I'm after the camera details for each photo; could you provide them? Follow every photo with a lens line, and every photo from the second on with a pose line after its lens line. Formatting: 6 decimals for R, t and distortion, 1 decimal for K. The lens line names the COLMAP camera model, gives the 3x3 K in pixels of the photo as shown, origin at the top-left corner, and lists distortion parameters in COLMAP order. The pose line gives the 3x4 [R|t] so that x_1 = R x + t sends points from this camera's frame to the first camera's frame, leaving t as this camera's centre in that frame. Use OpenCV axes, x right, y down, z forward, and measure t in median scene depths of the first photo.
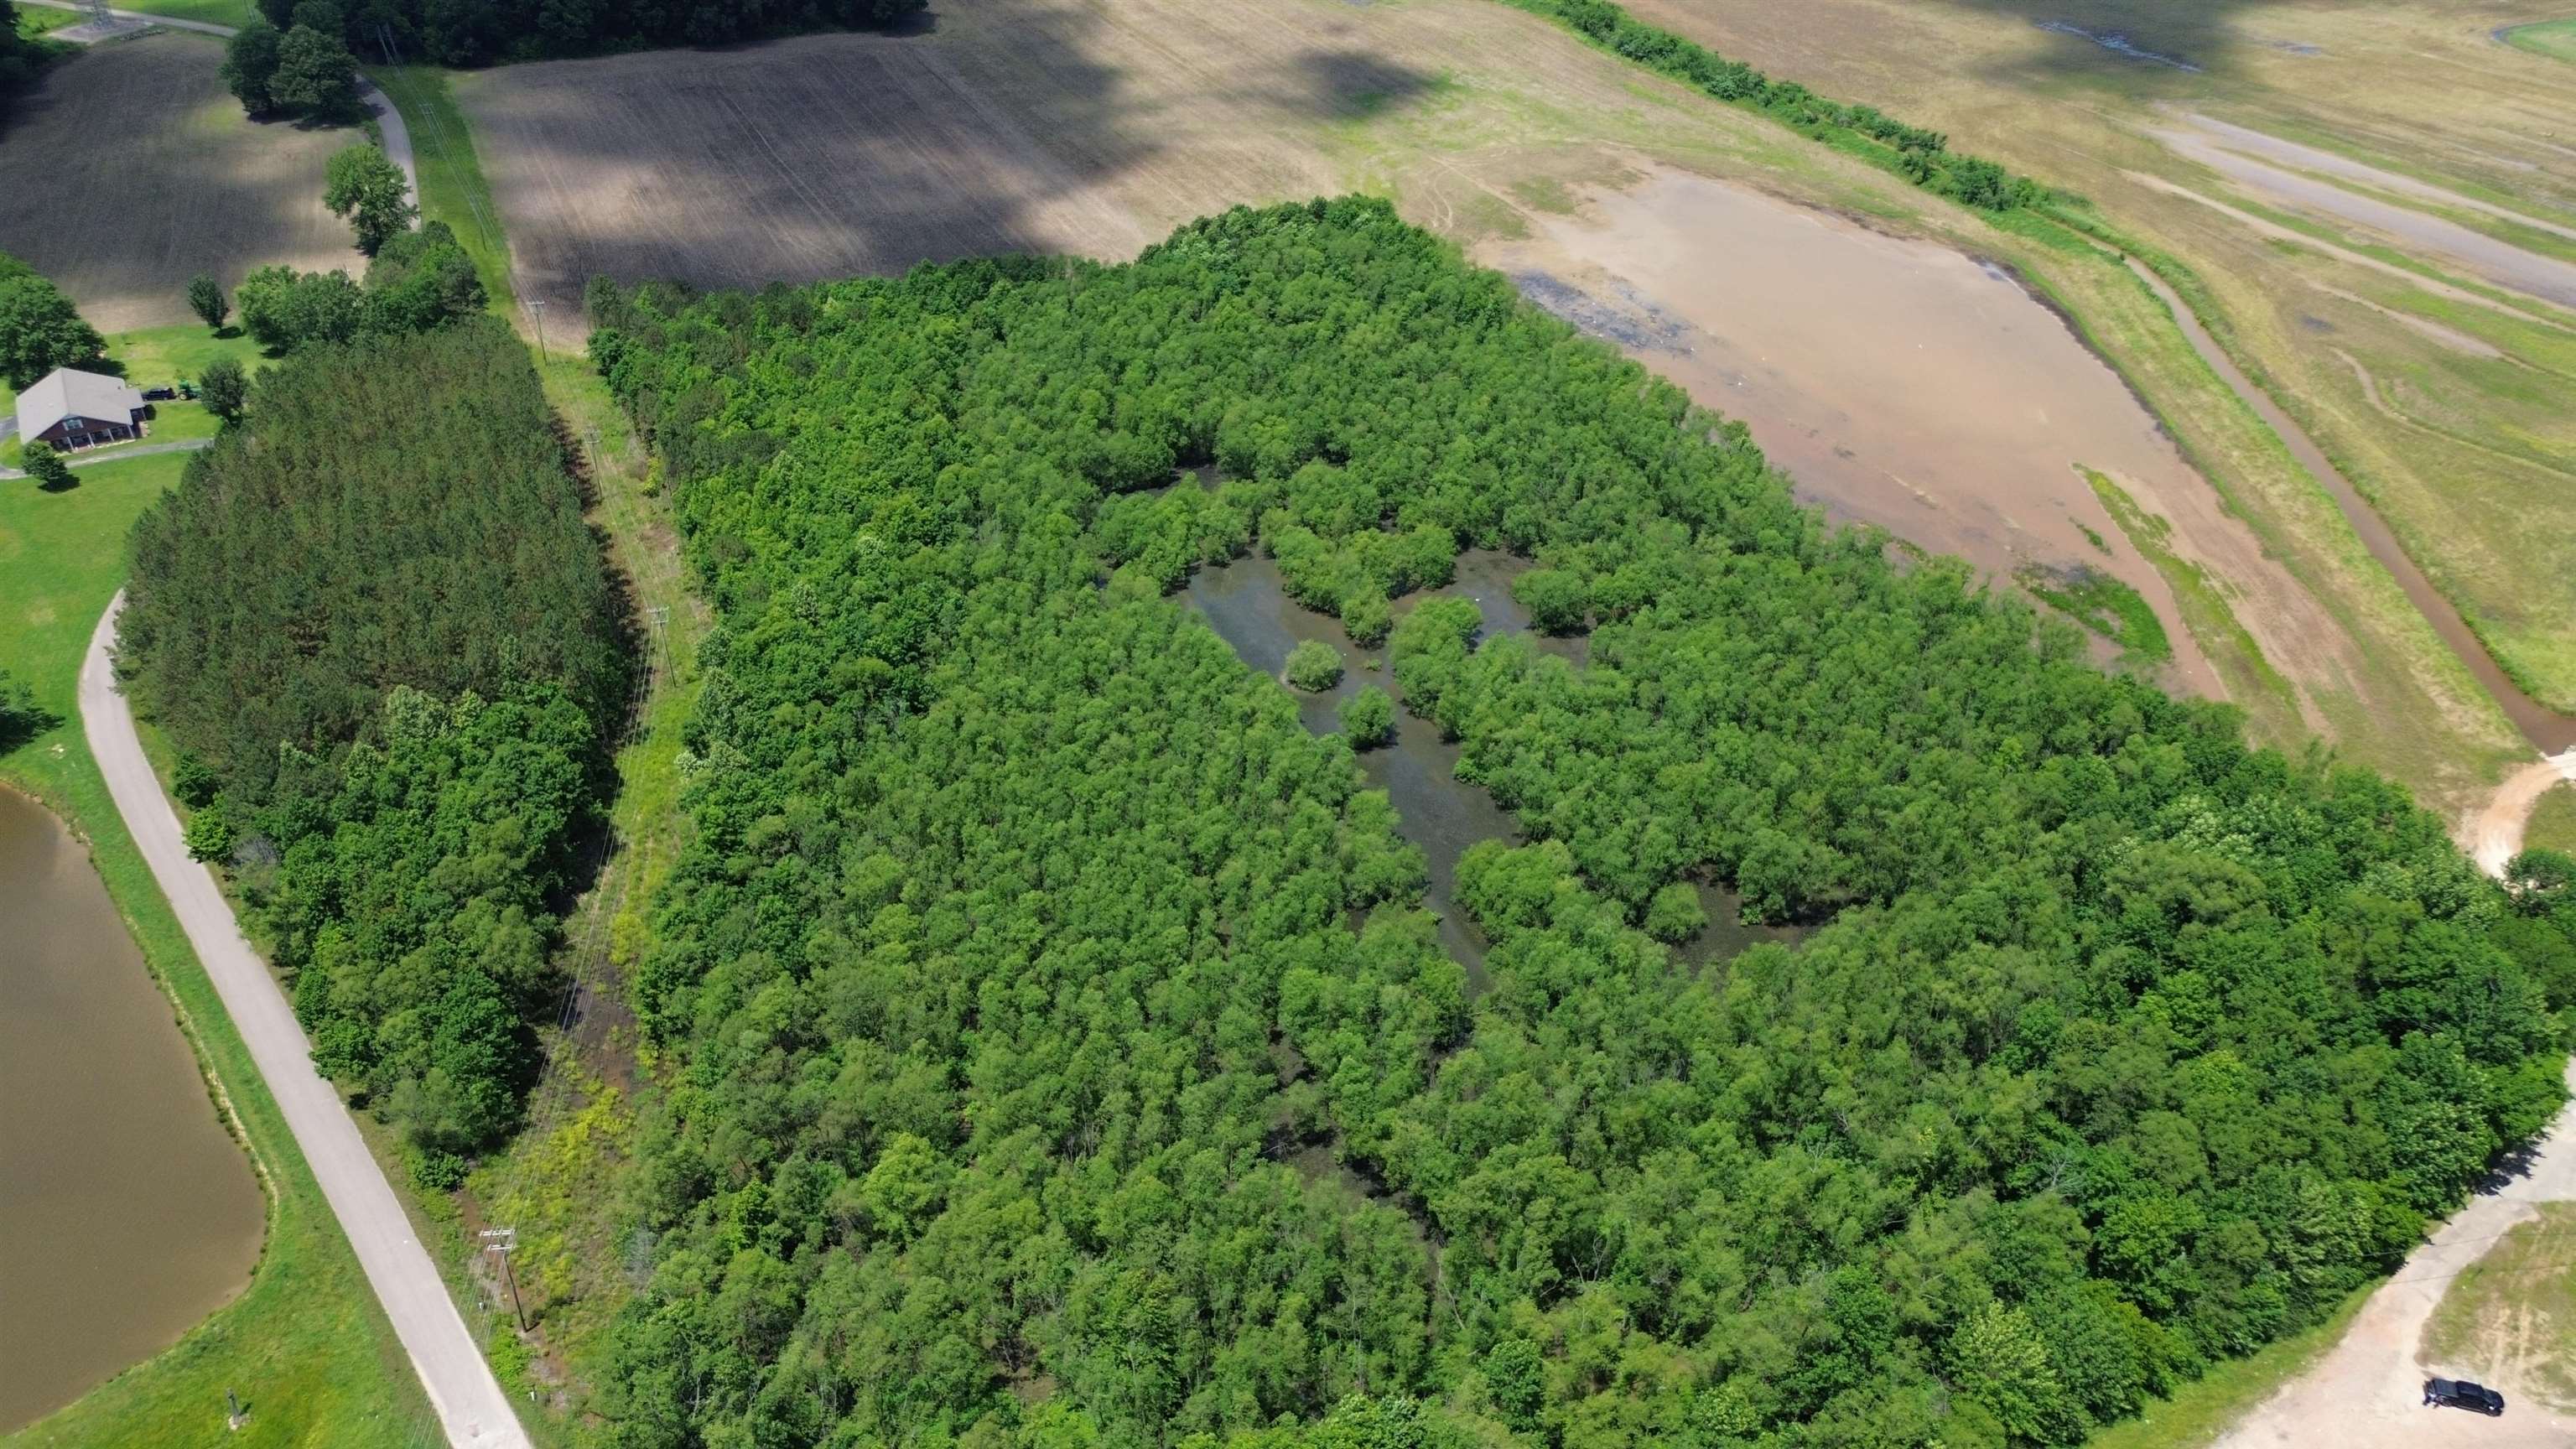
lens RADIAL K [[1786.2, 0, 1289.7], [0, 1786.2, 727.0], [0, 0, 1]] dist [0.062917, -0.056279]
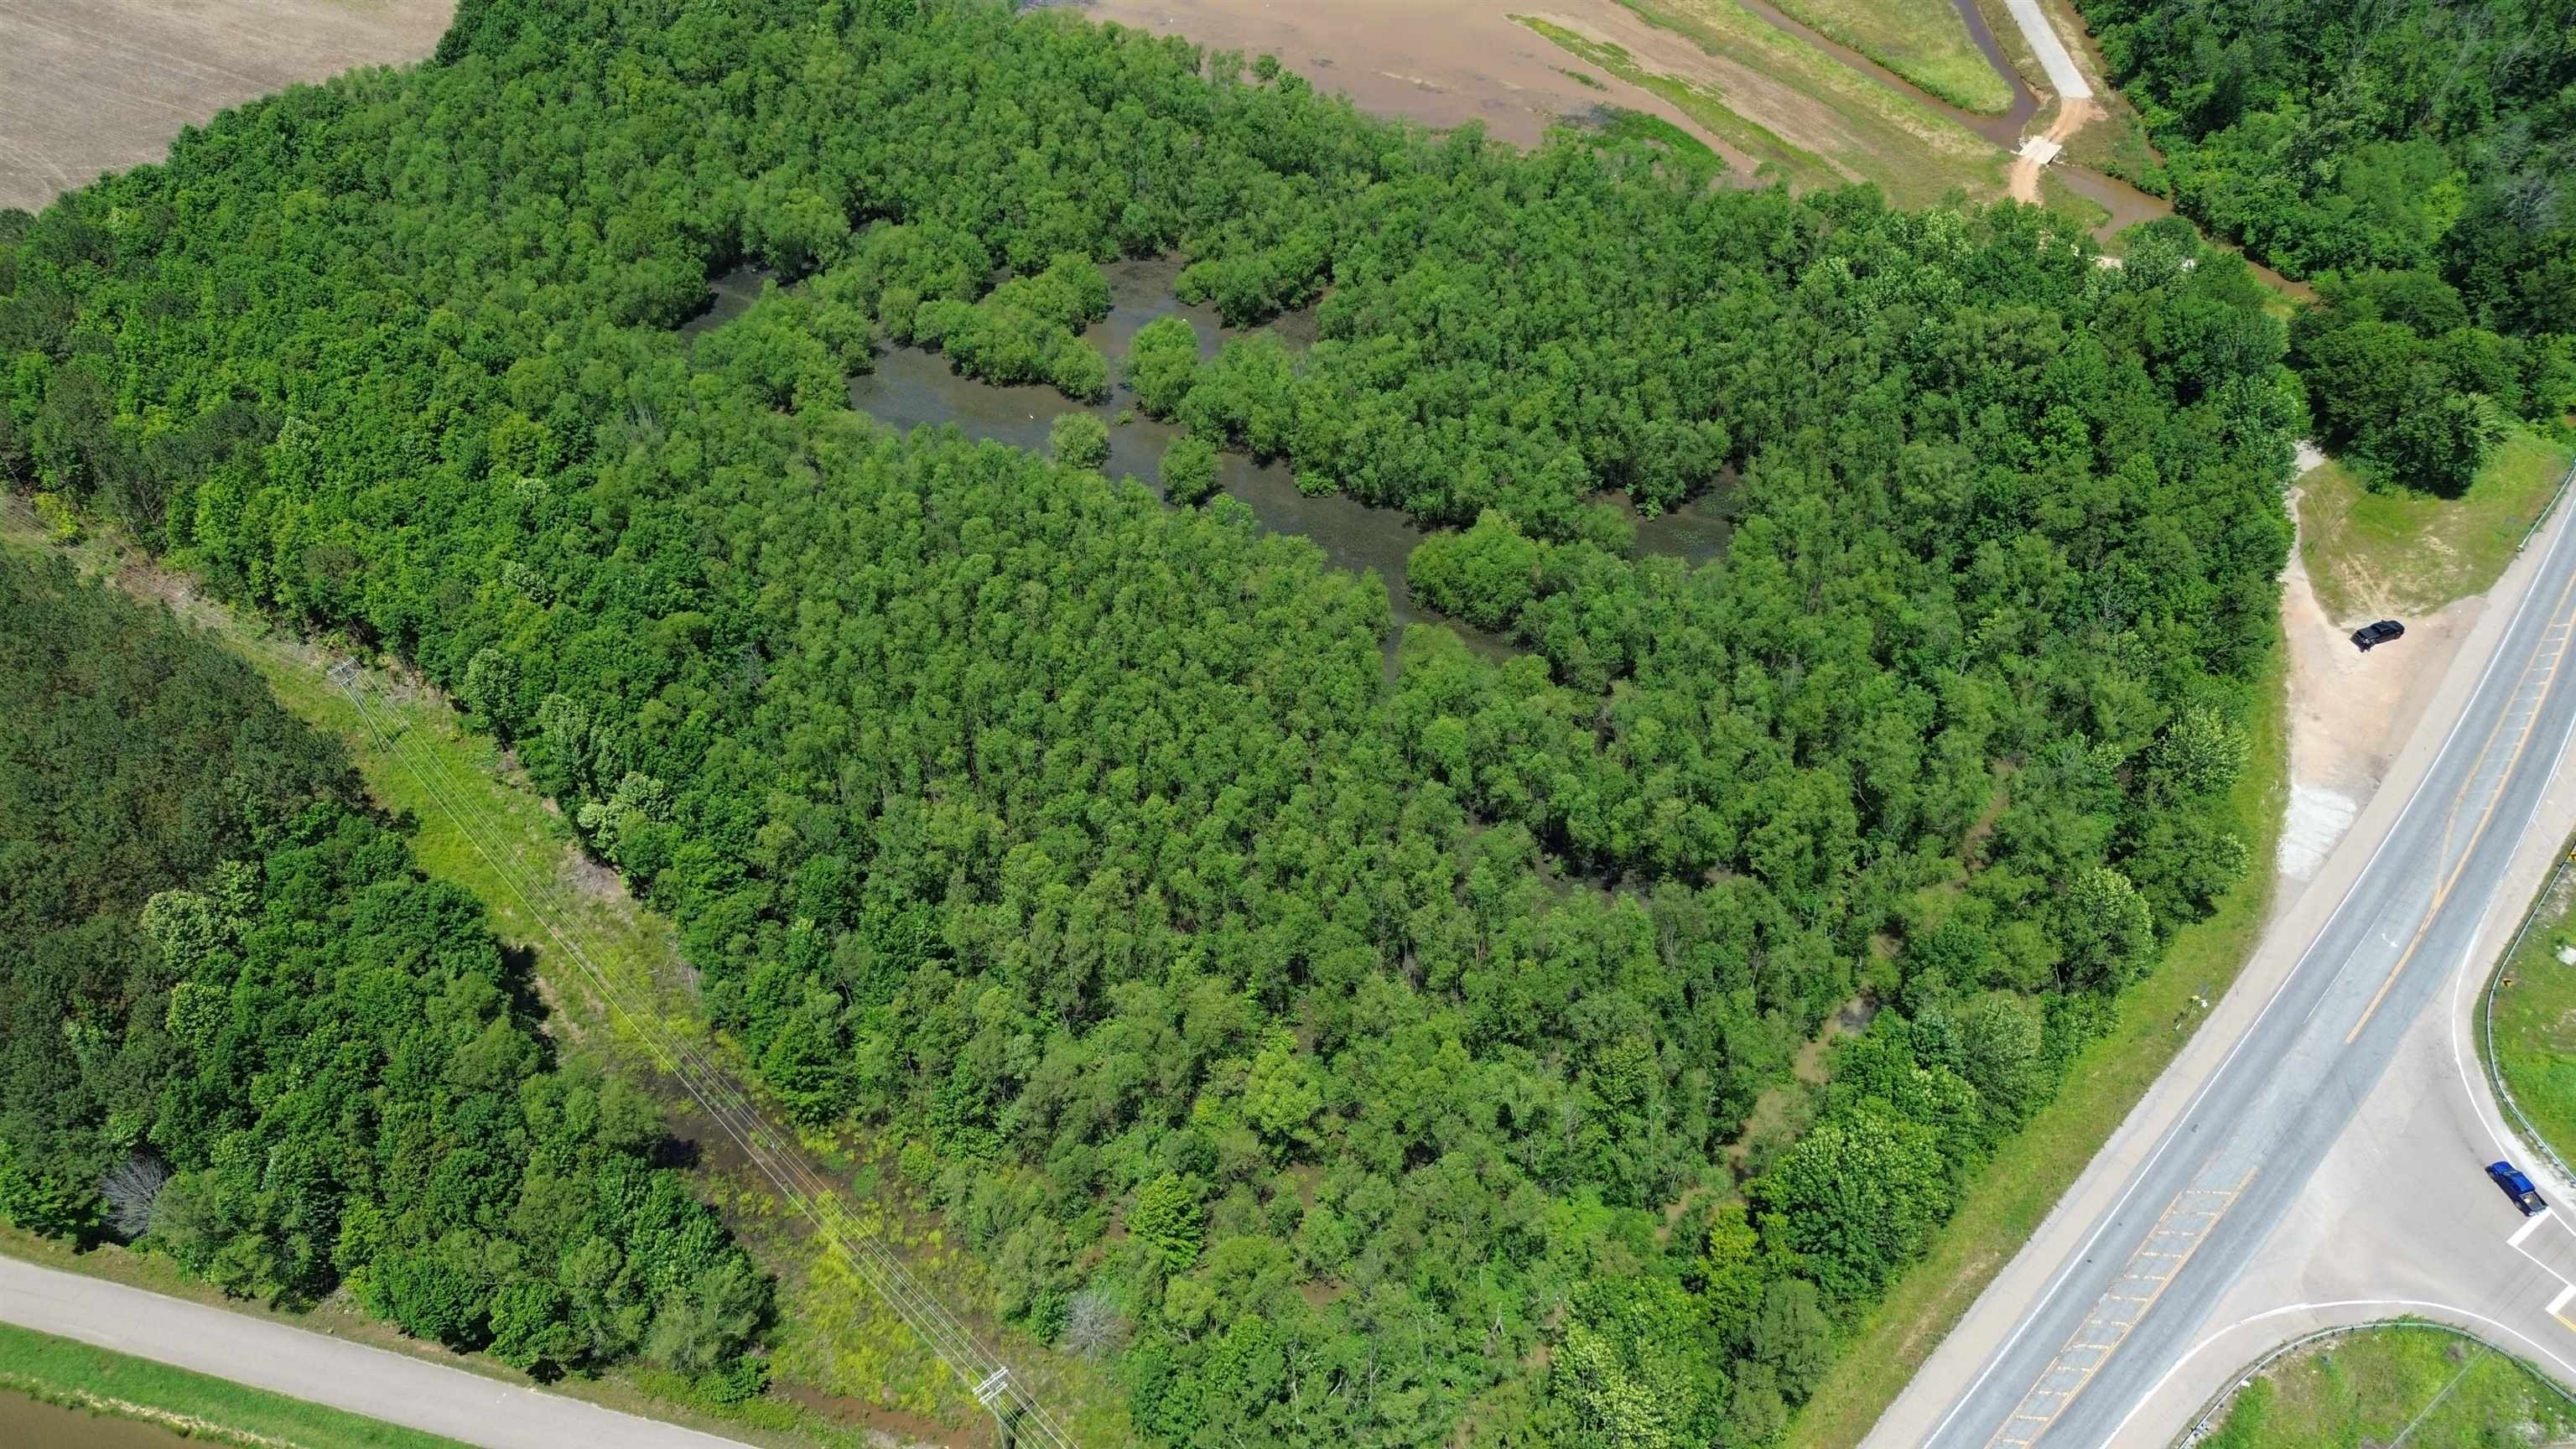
lens RADIAL K [[1786.2, 0, 1291.2], [0, 1786.2, 734.5], [0, 0, 1]] dist [0.062917, -0.056279]
pose [[0.814124, -0.413980, 0.407213, -0.313104], [0.333448, 0.907395, 0.255824, -0.090207], [-0.475409, -0.072488, 0.876773, 0.132977]]
